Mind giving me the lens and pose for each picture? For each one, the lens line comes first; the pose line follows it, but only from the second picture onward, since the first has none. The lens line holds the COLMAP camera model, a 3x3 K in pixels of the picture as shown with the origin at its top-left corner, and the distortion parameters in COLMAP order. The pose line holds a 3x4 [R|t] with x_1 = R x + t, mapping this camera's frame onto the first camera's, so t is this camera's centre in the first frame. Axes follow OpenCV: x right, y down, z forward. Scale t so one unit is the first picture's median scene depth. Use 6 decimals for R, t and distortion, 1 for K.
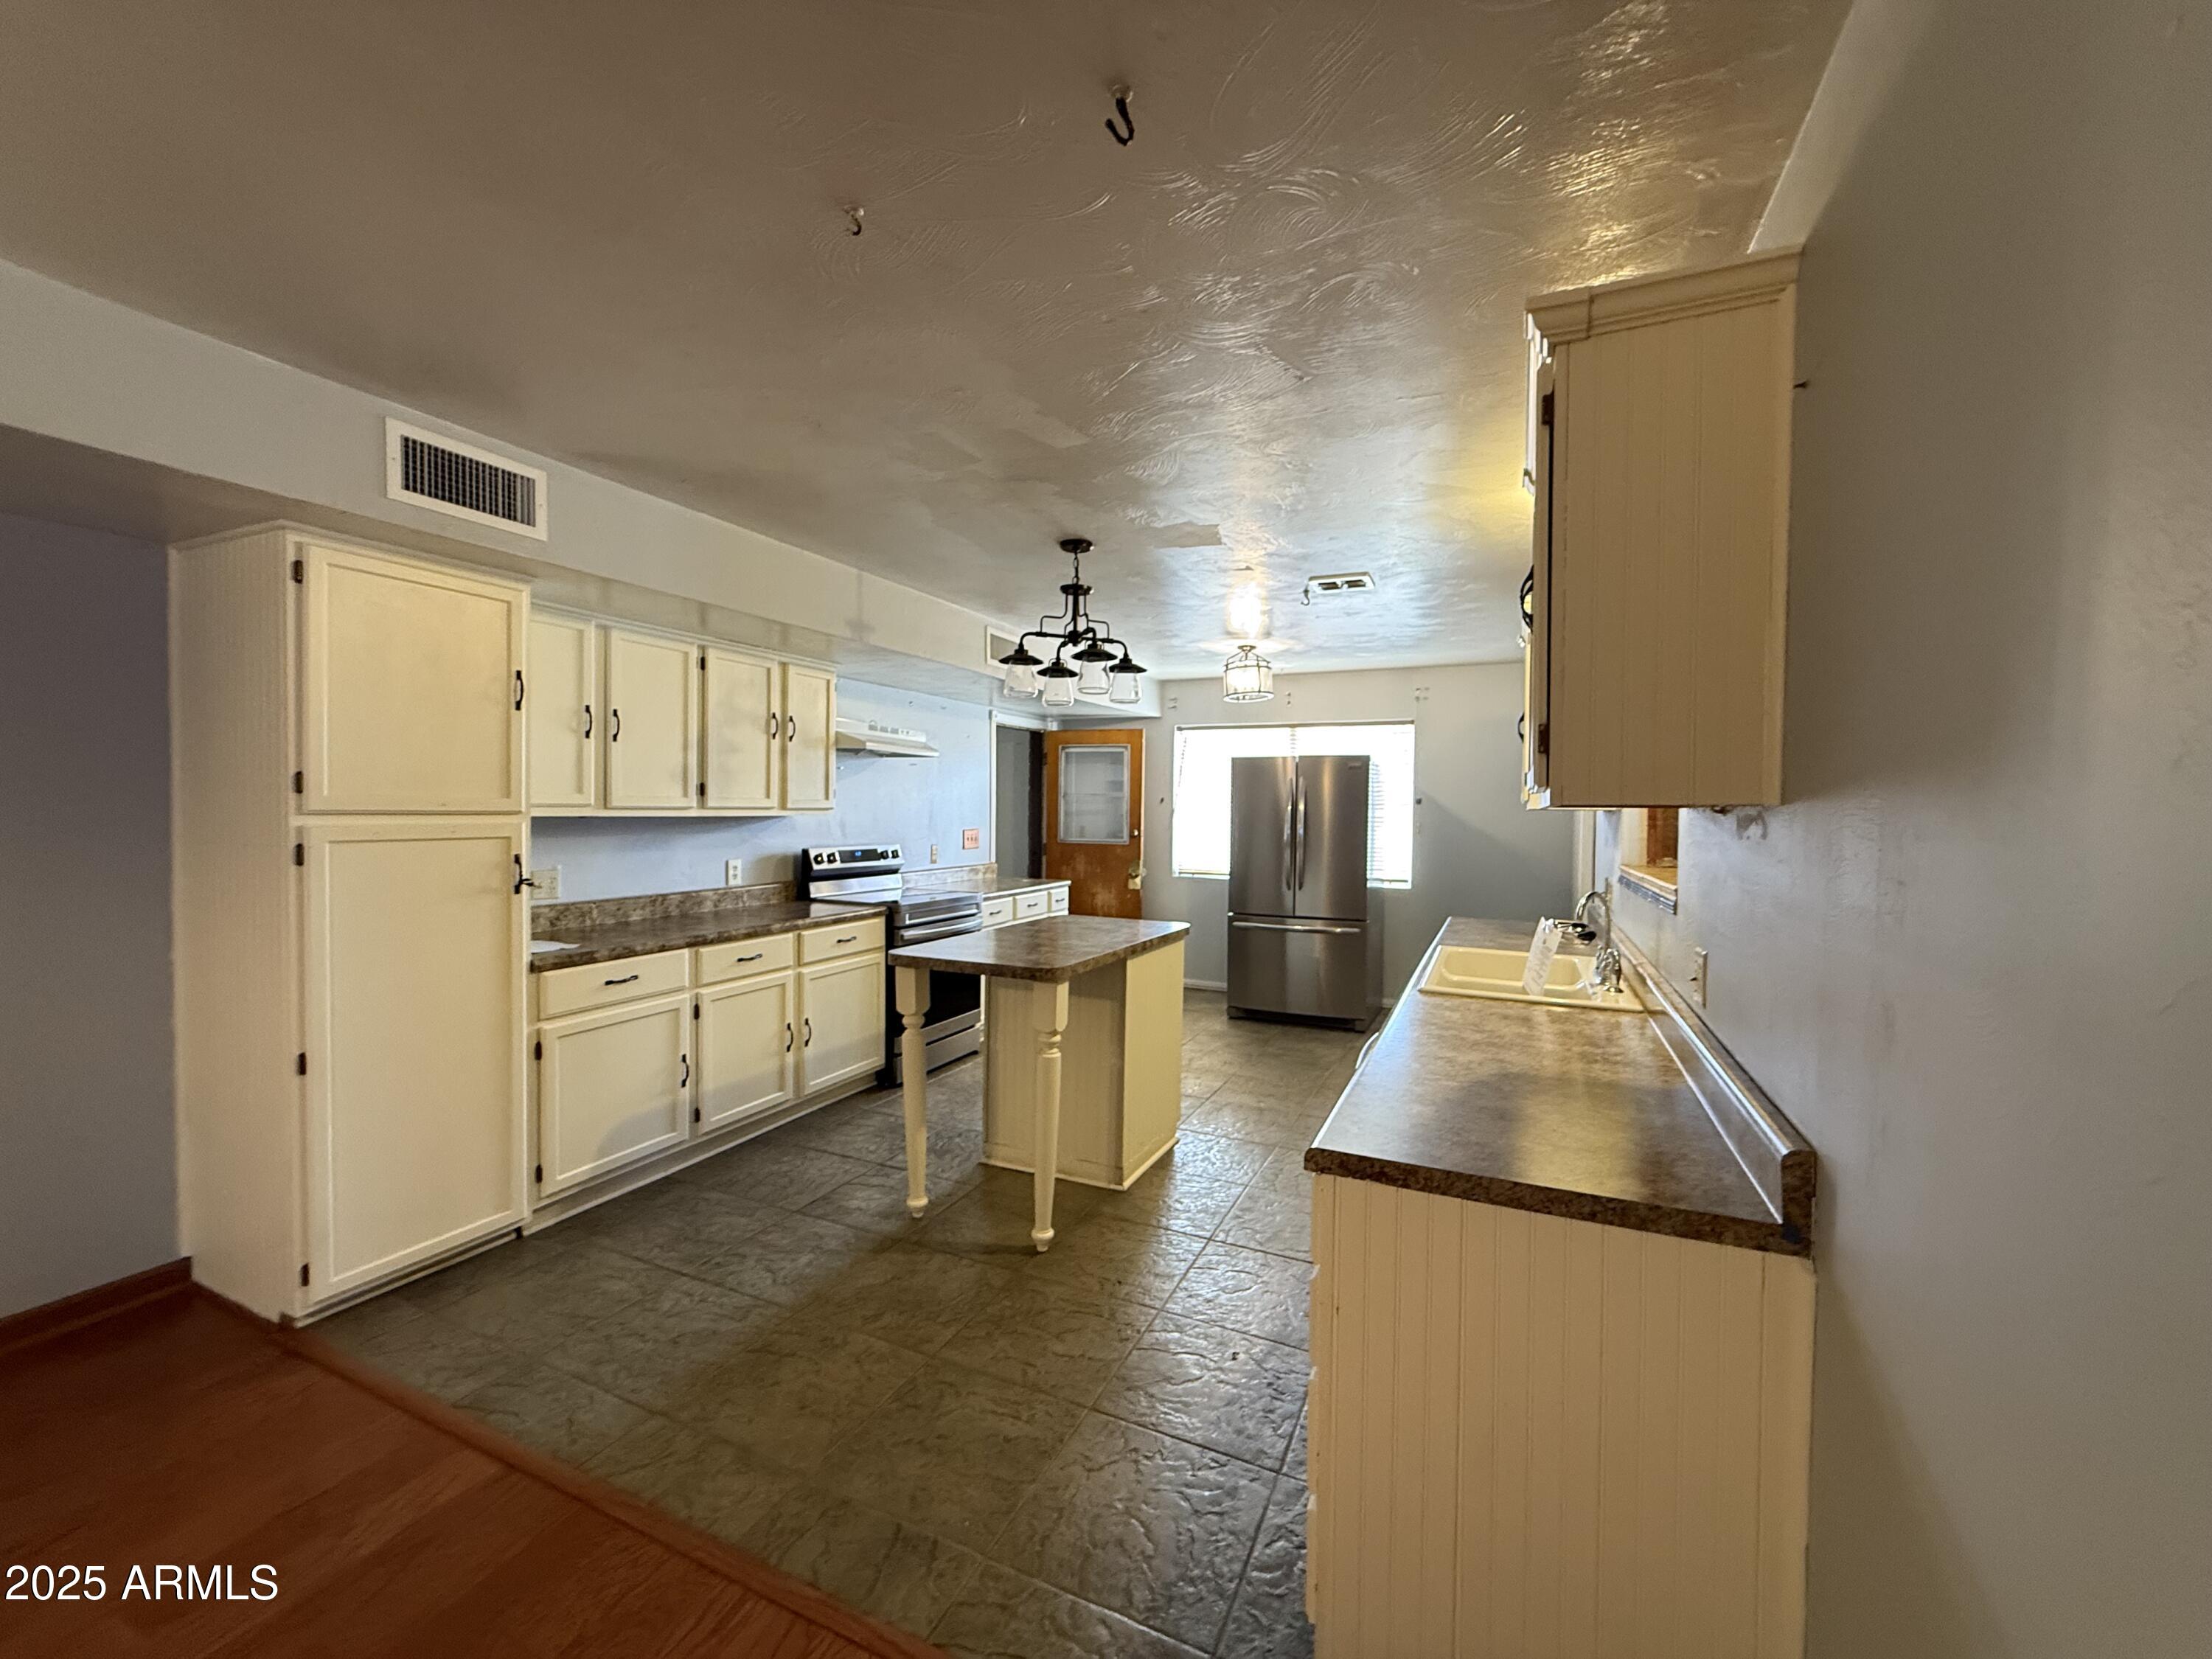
lens RADIAL K [[878.9, 0, 1115.9], [0, 878.9, 828.1], [0, 0, 1]] dist [-0.000814, -0.000404]
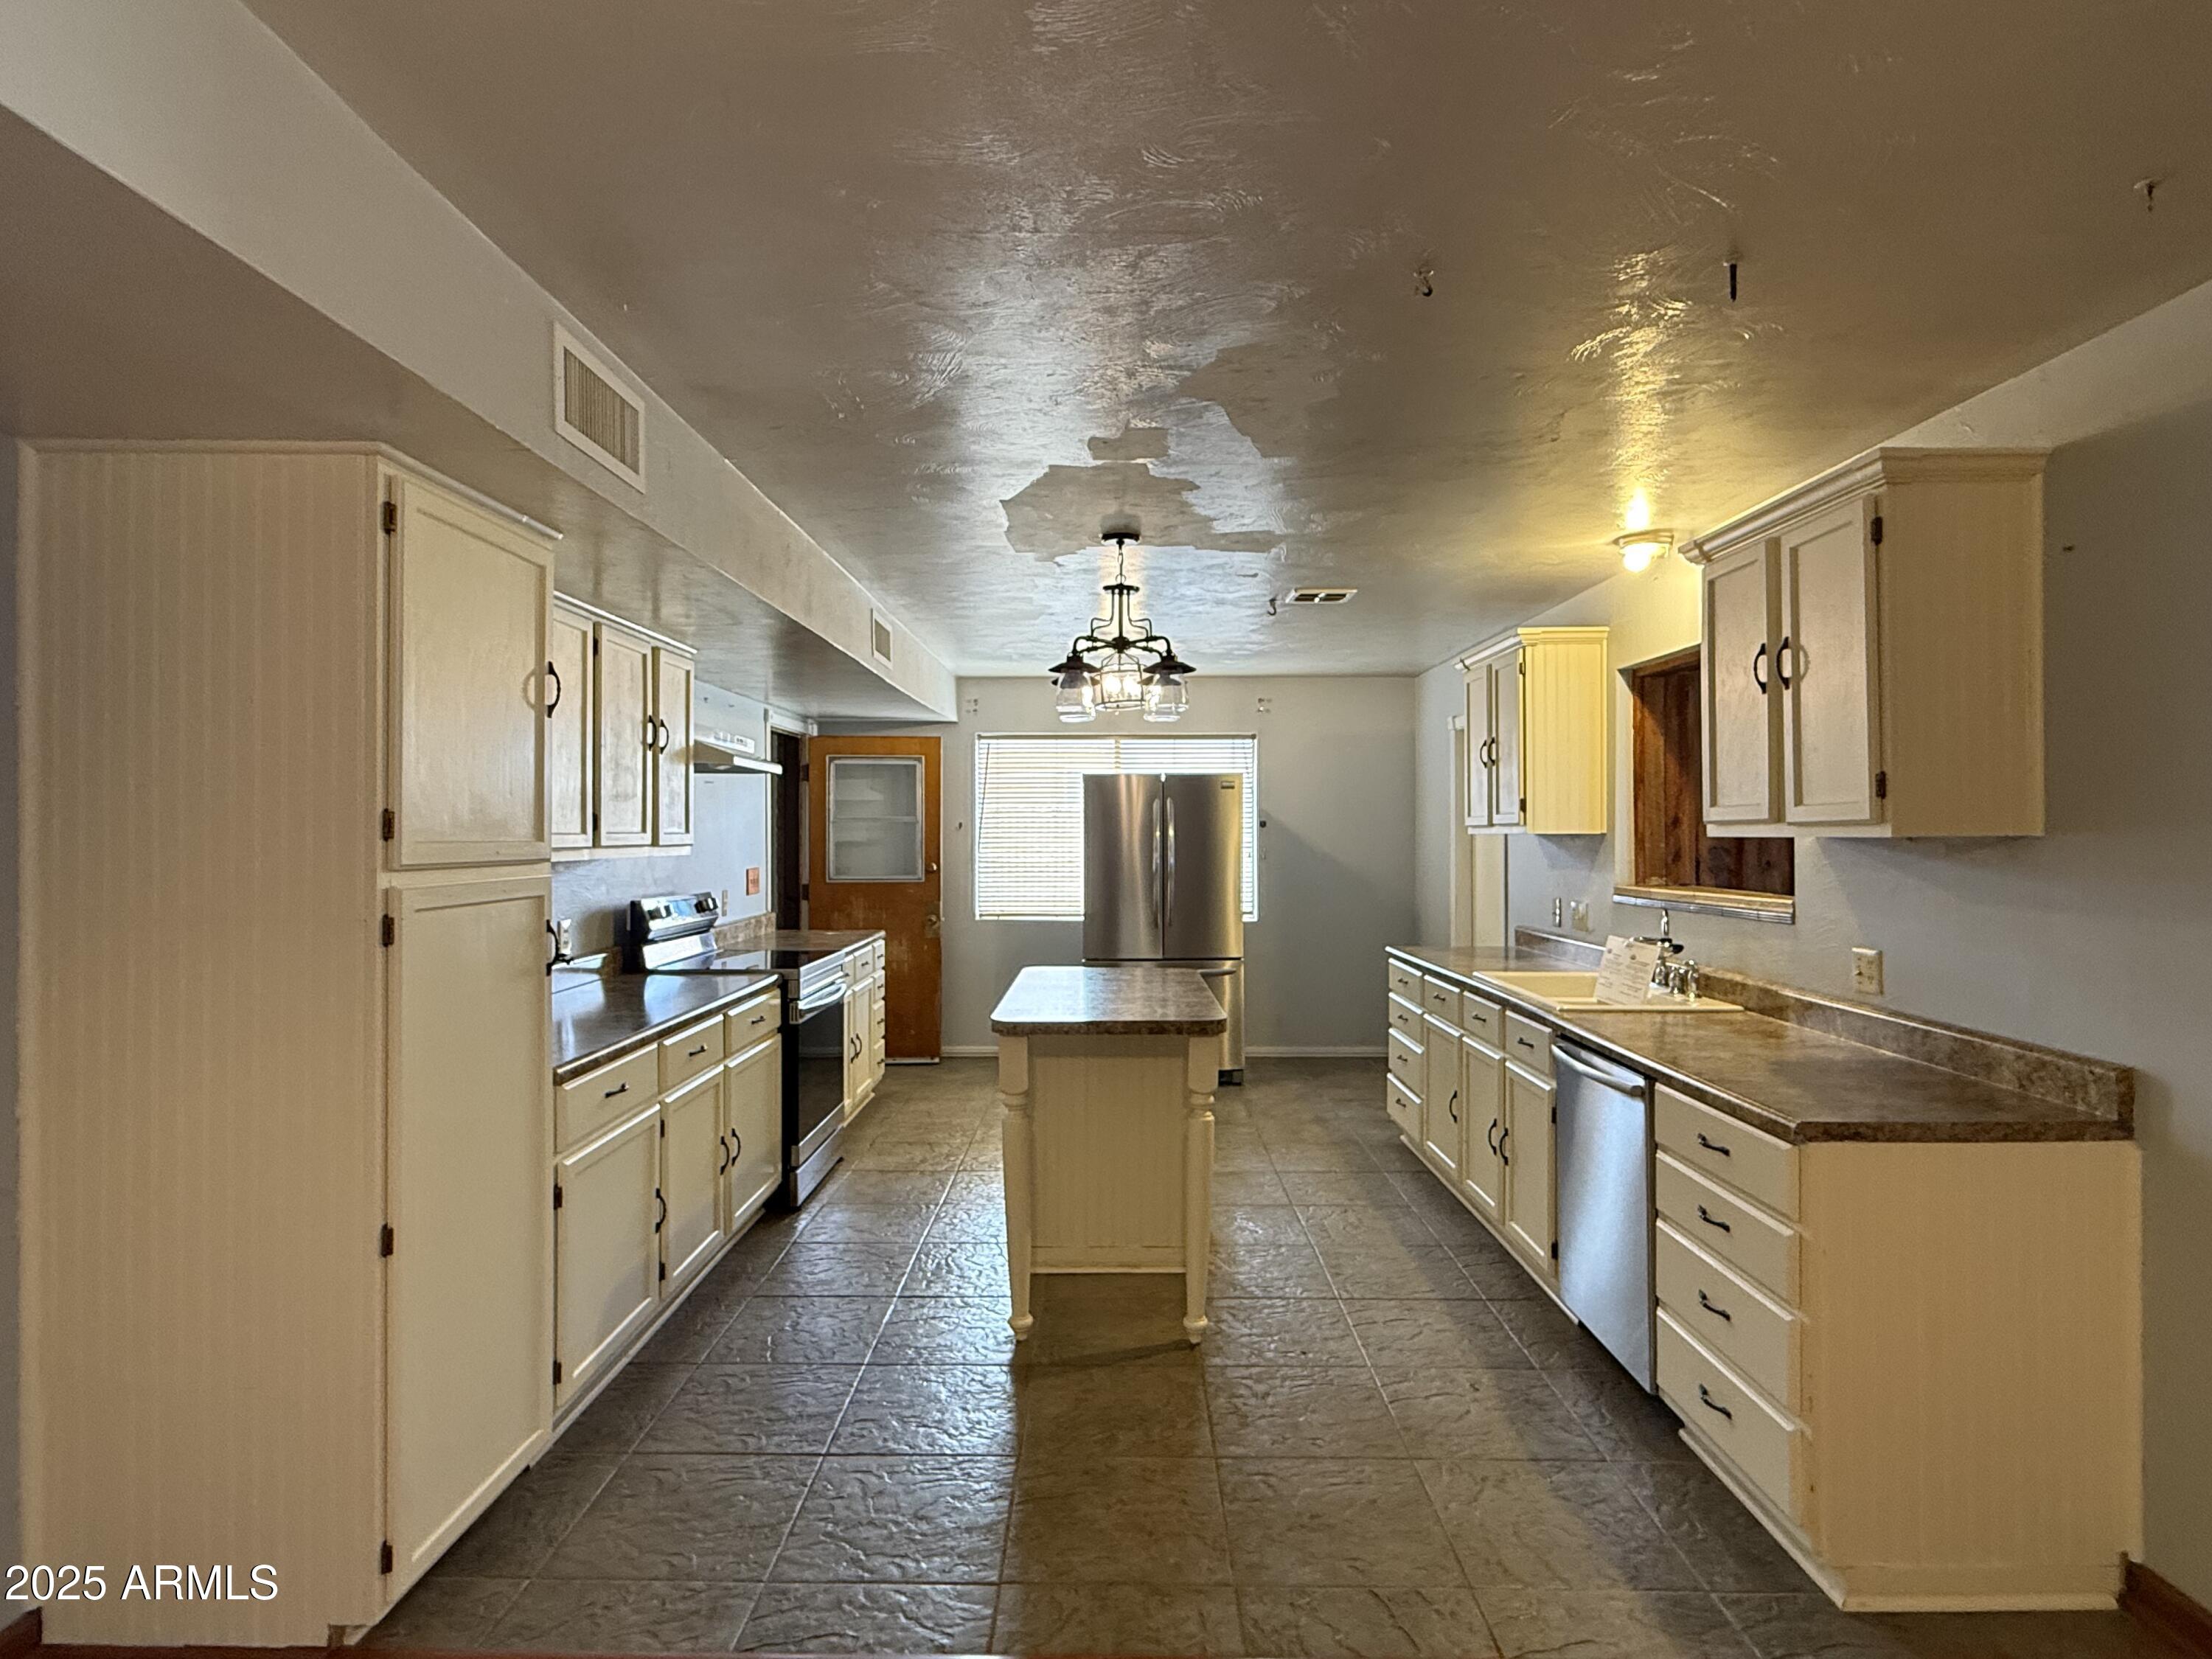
lens RADIAL K [[1148.6, 0, 1105.9], [0, 1148.6, 827.0], [0, 0, 1]] dist [-0.006343, 0.002133]
pose [[0.913021, -0.011684, 0.407746, -0.559052], [0.021808, 0.999558, -0.020191, -0.014205], [-0.407330, 0.027327, 0.912872, -0.028198]]
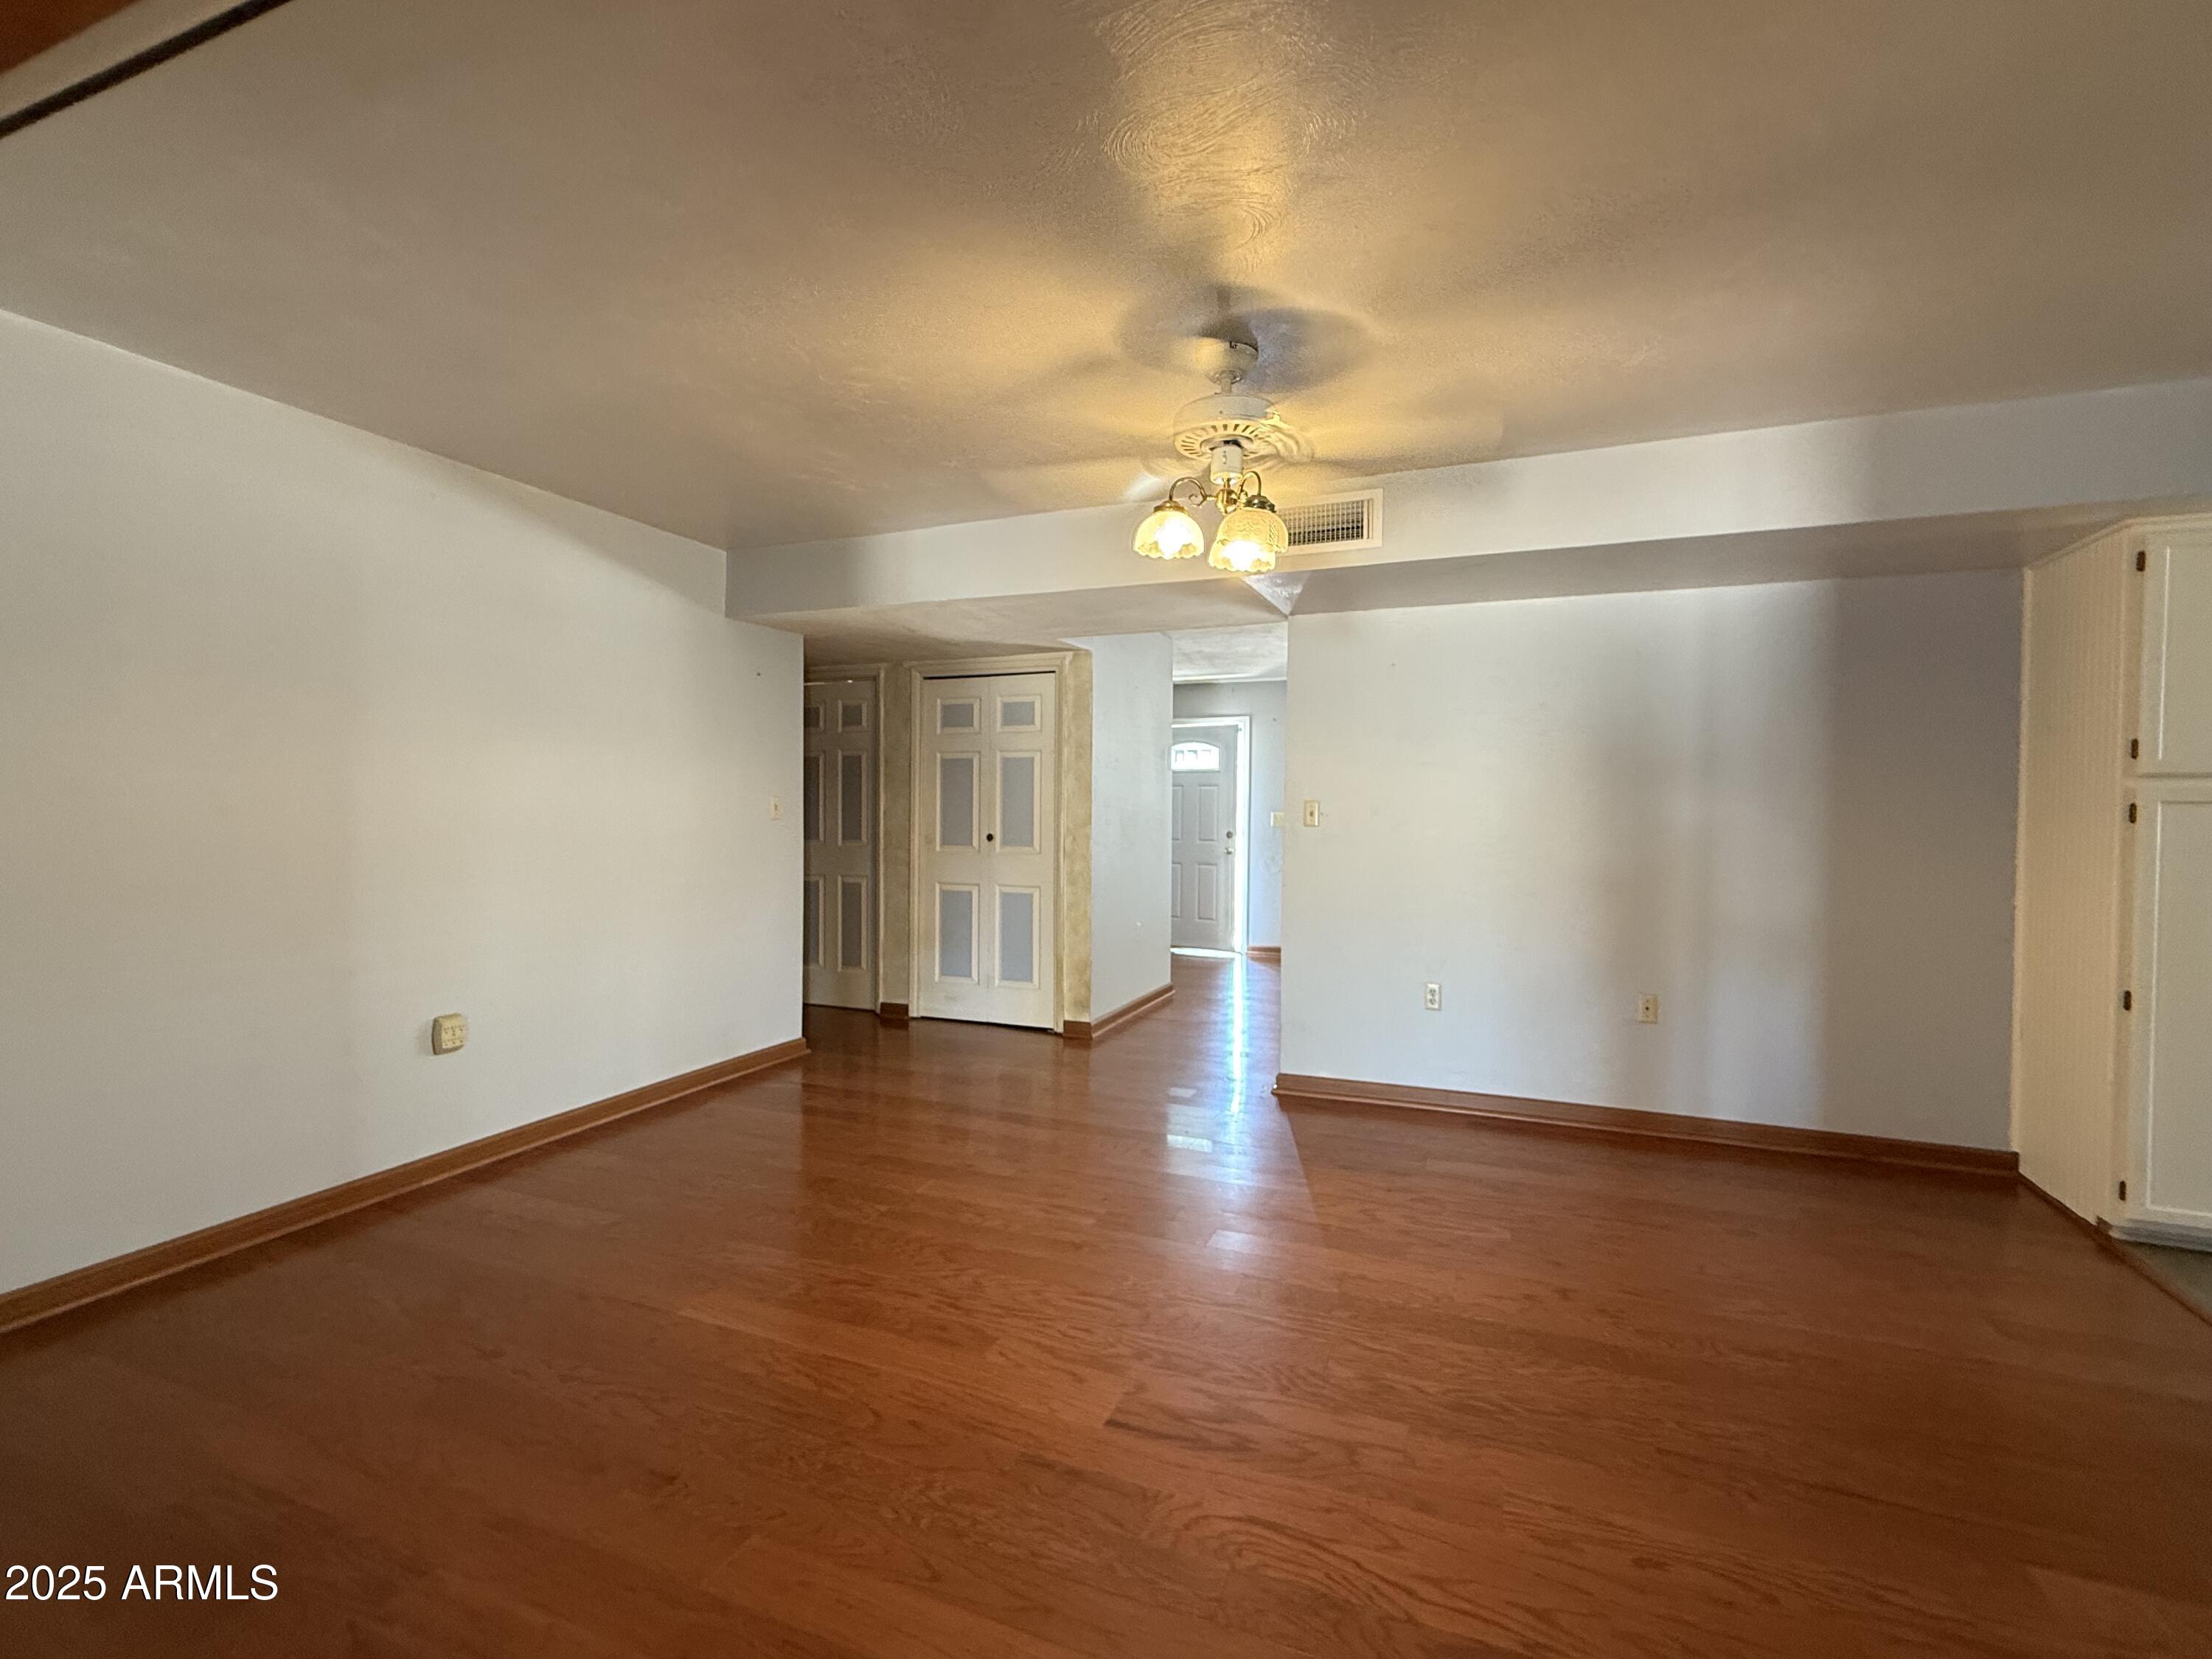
lens RADIAL K [[1000.1, 0, 1113.4], [0, 1000.1, 833.2], [0, 0, 1]] dist [-0.000375, -0.000657]
pose [[0.050940, 0.008121, -0.998669, 0.201291], [-0.030925, 0.999500, 0.006551, 0.062894], [0.998223, 0.030551, 0.051165, -0.262499]]
